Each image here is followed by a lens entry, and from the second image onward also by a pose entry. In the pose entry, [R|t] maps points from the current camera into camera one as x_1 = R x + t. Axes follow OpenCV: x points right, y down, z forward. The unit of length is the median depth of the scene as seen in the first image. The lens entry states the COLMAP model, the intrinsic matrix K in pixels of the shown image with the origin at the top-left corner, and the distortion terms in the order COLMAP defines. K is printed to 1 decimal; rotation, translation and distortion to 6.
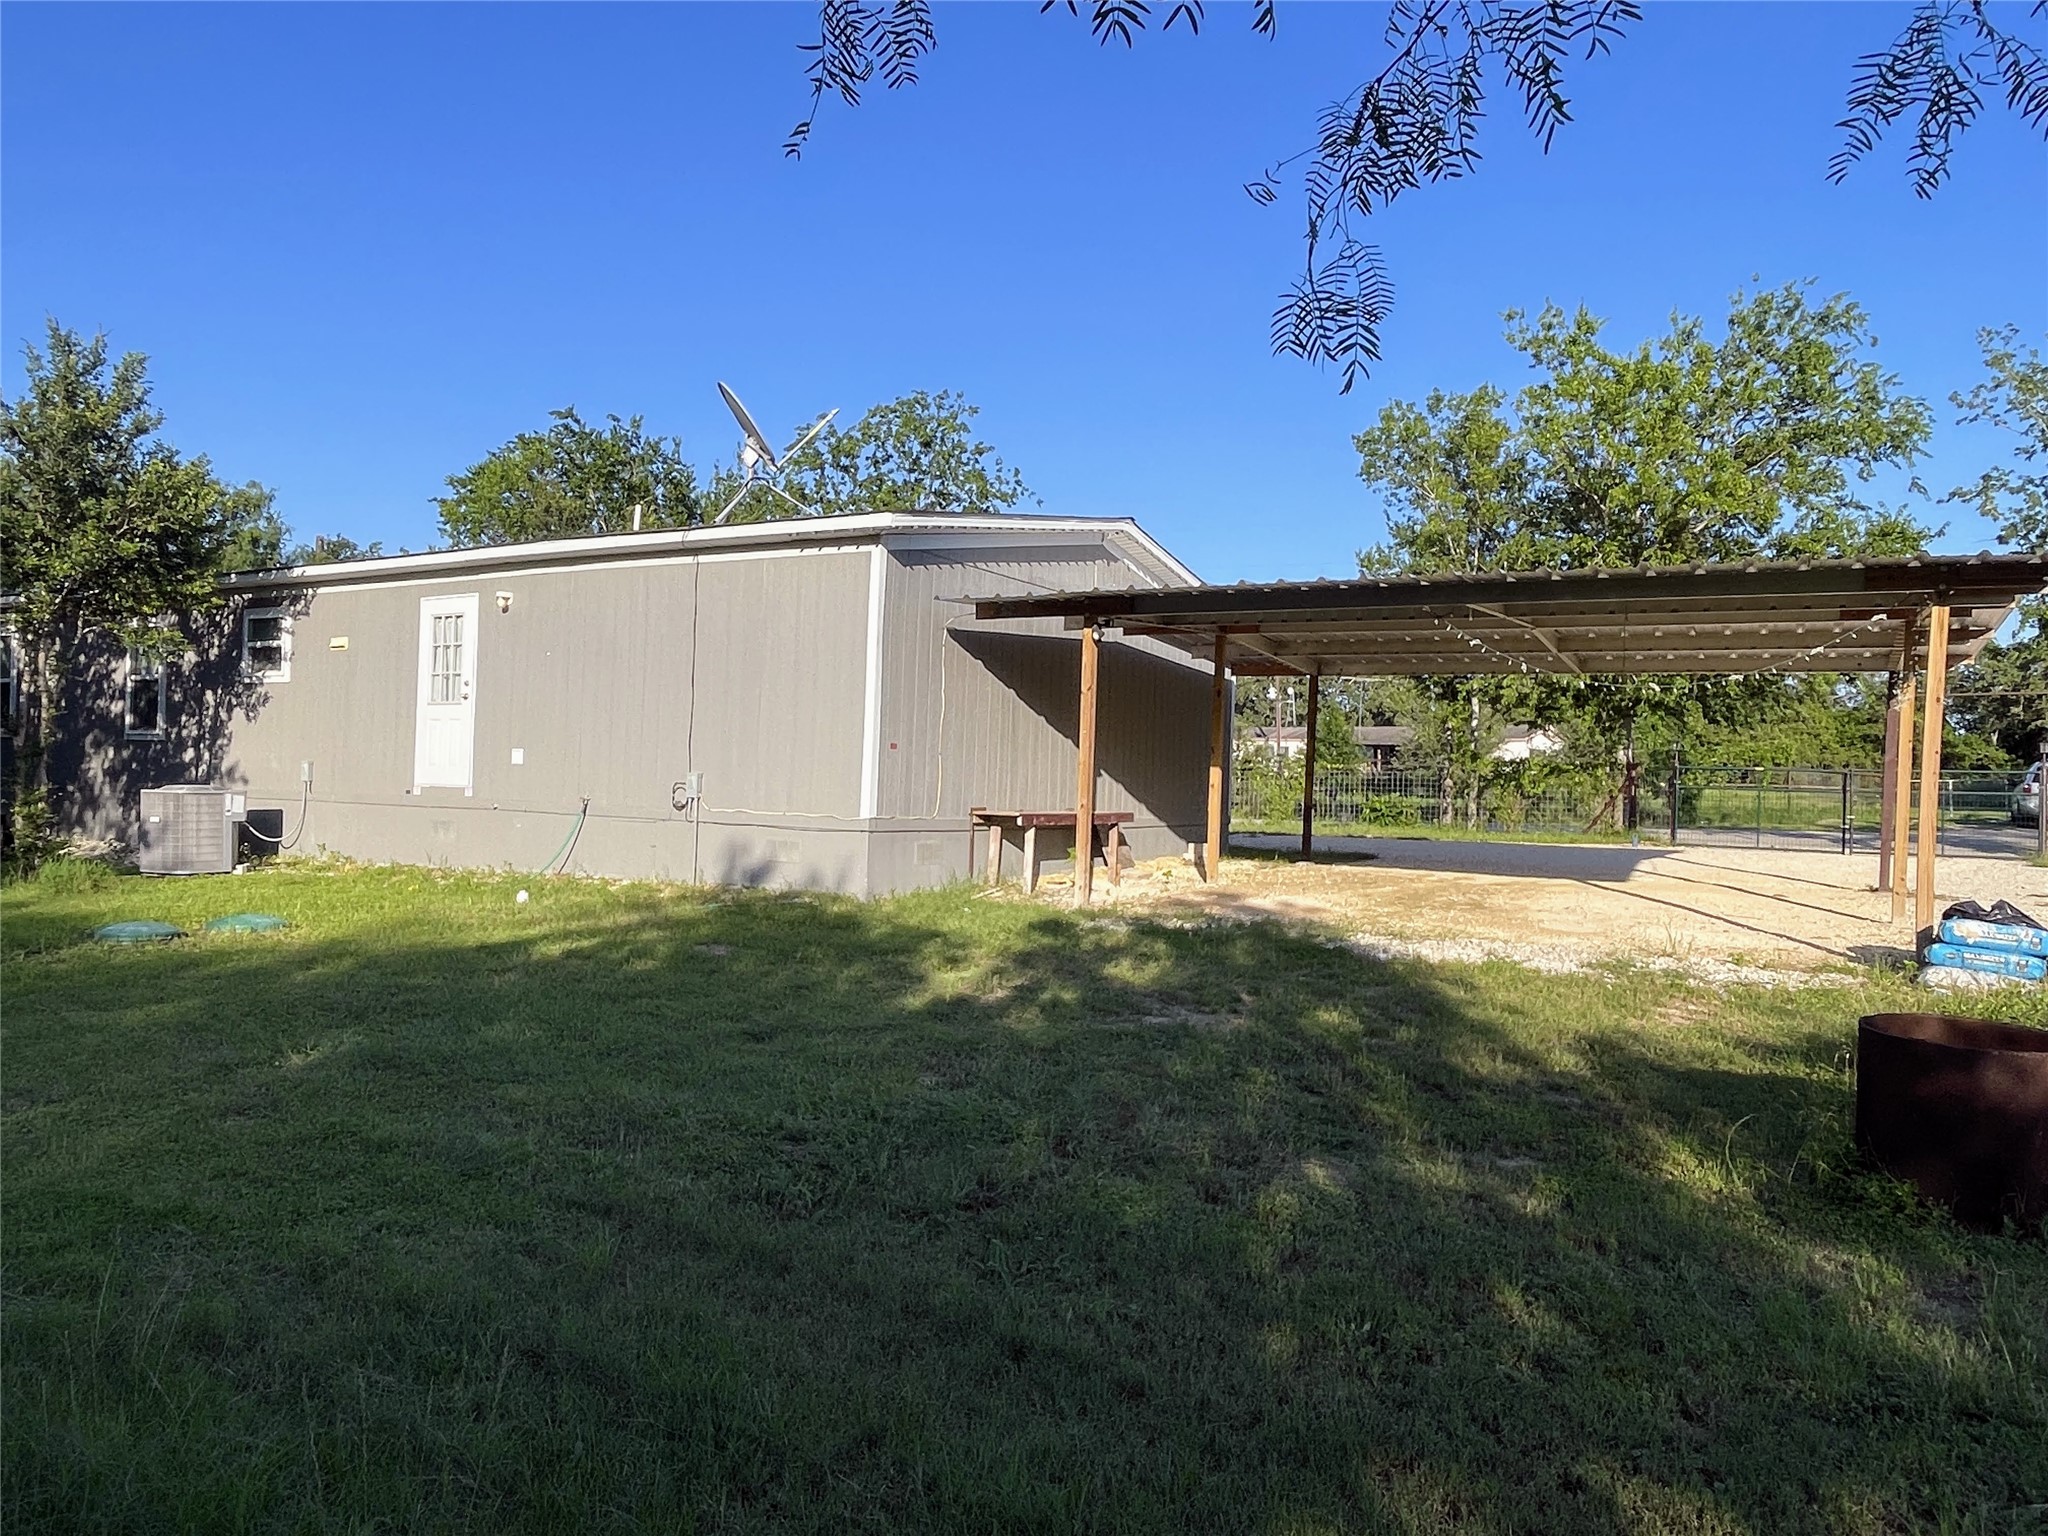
lens RADIAL K [[1380.1, 0, 1024.0], [0, 1380.1, 768.0], [0, 0, 1]] dist [0.000860, 0.000377]
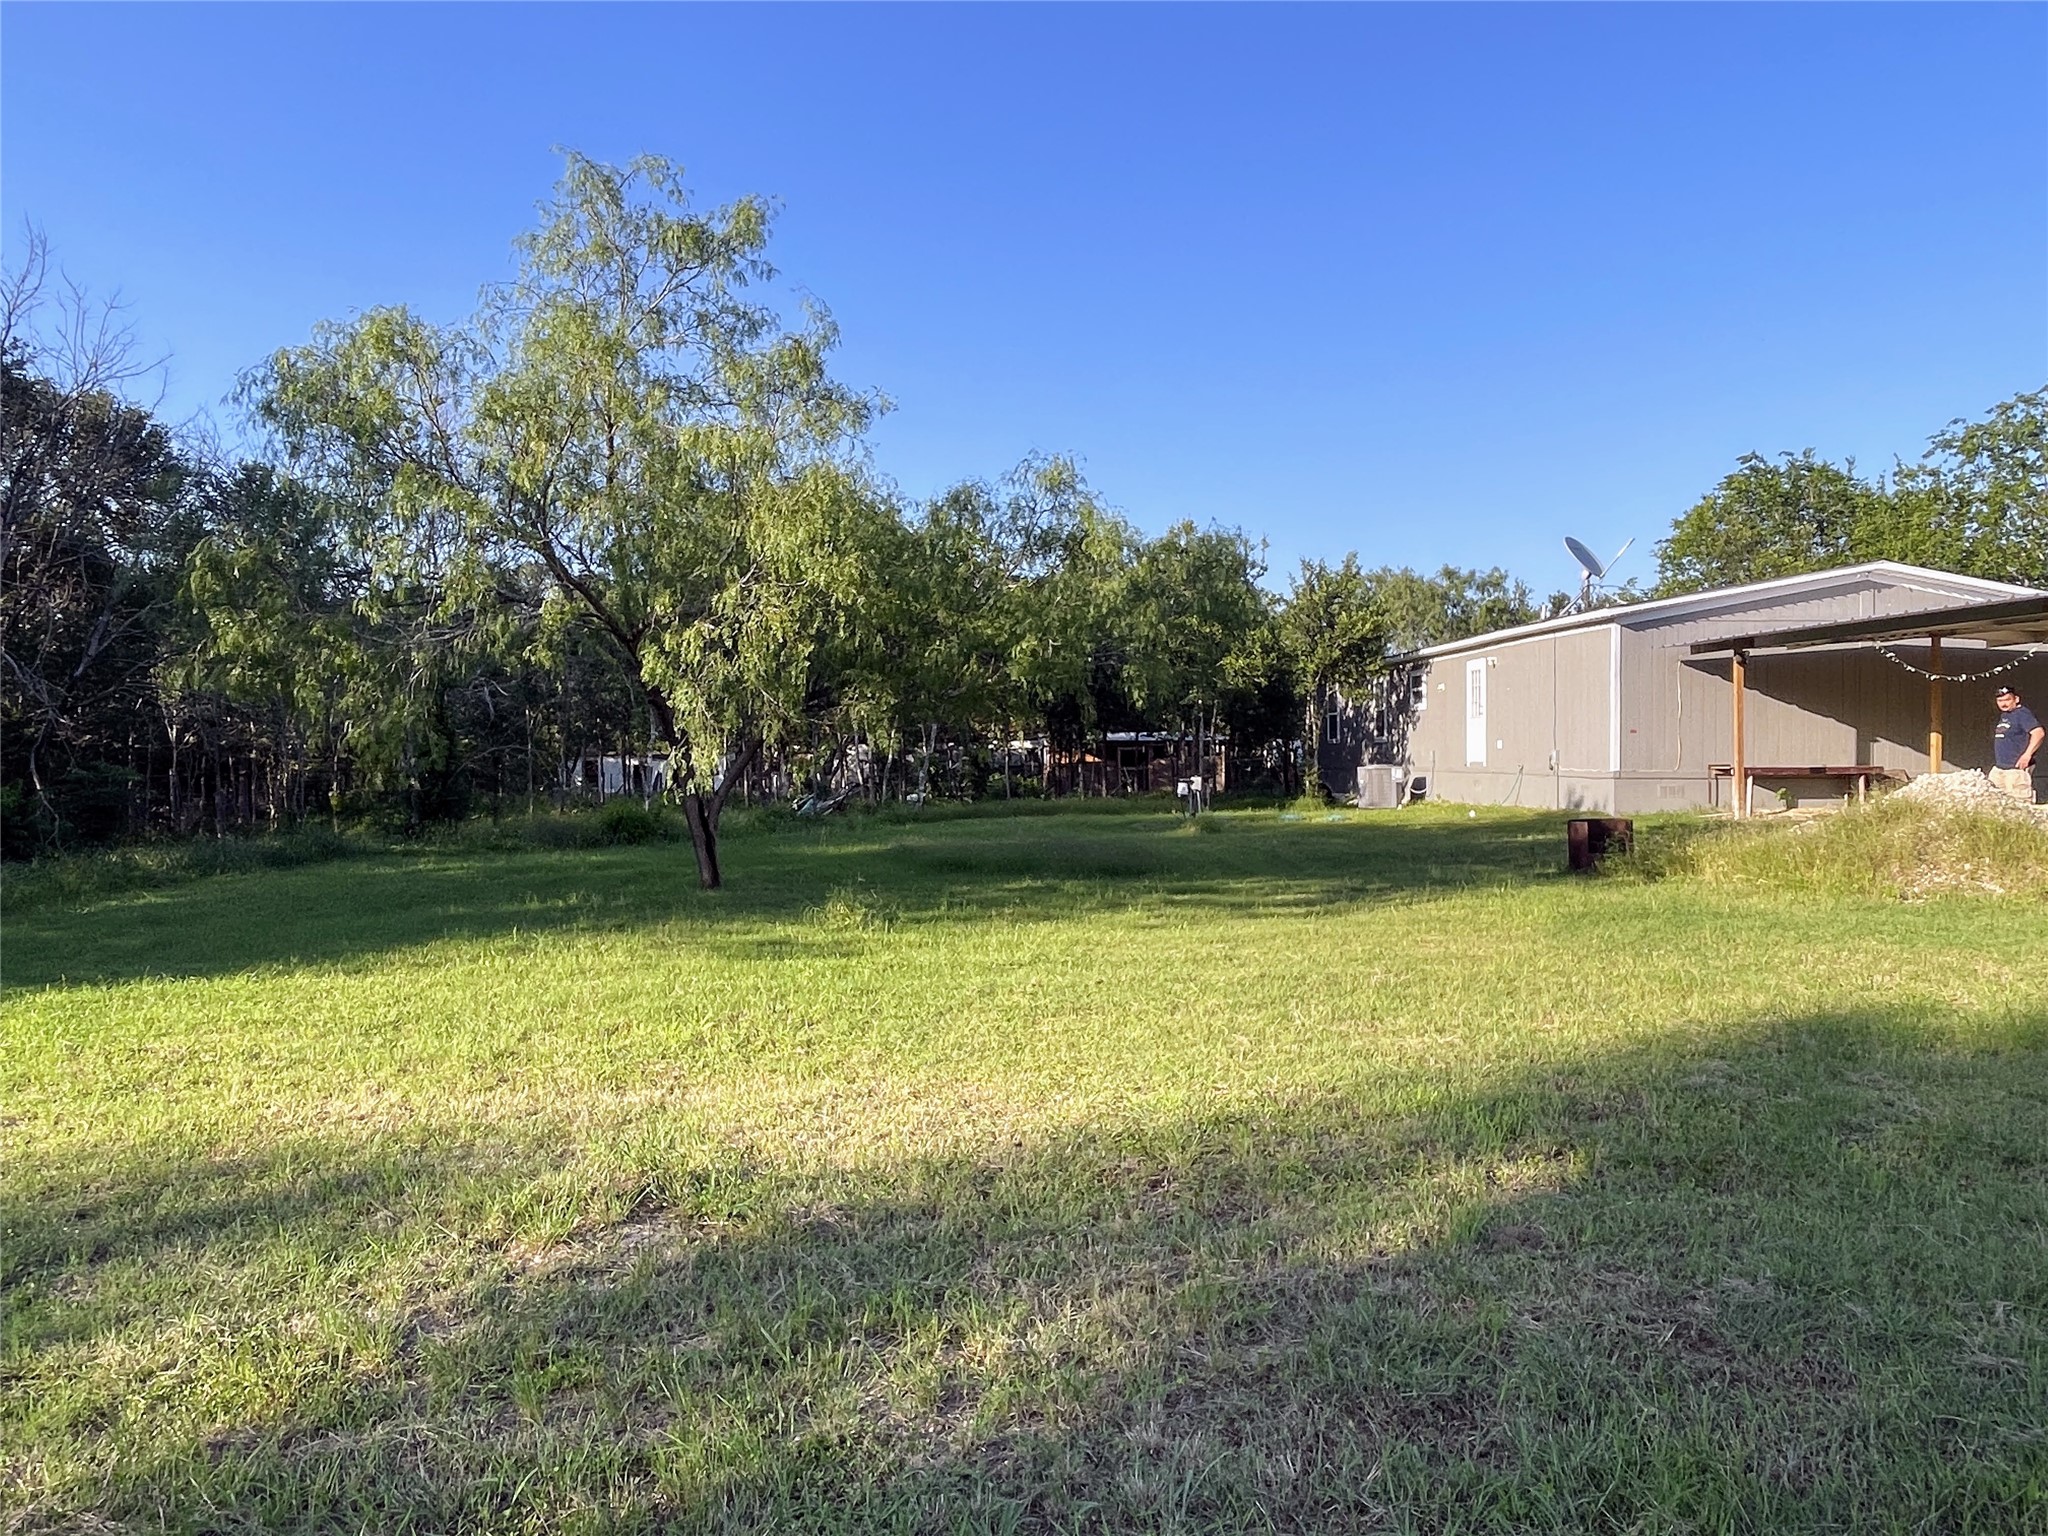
lens RADIAL K [[1380.1, 0, 1024.0], [0, 1380.1, 768.0], [0, 0, 1]] dist [0.000860, 0.000377]
pose [[0.563195, -0.026250, -0.825907, 0.703906], [0.032440, 0.999427, -0.009644, 0.017672], [0.825687, -0.021361, 0.563724, -0.506626]]
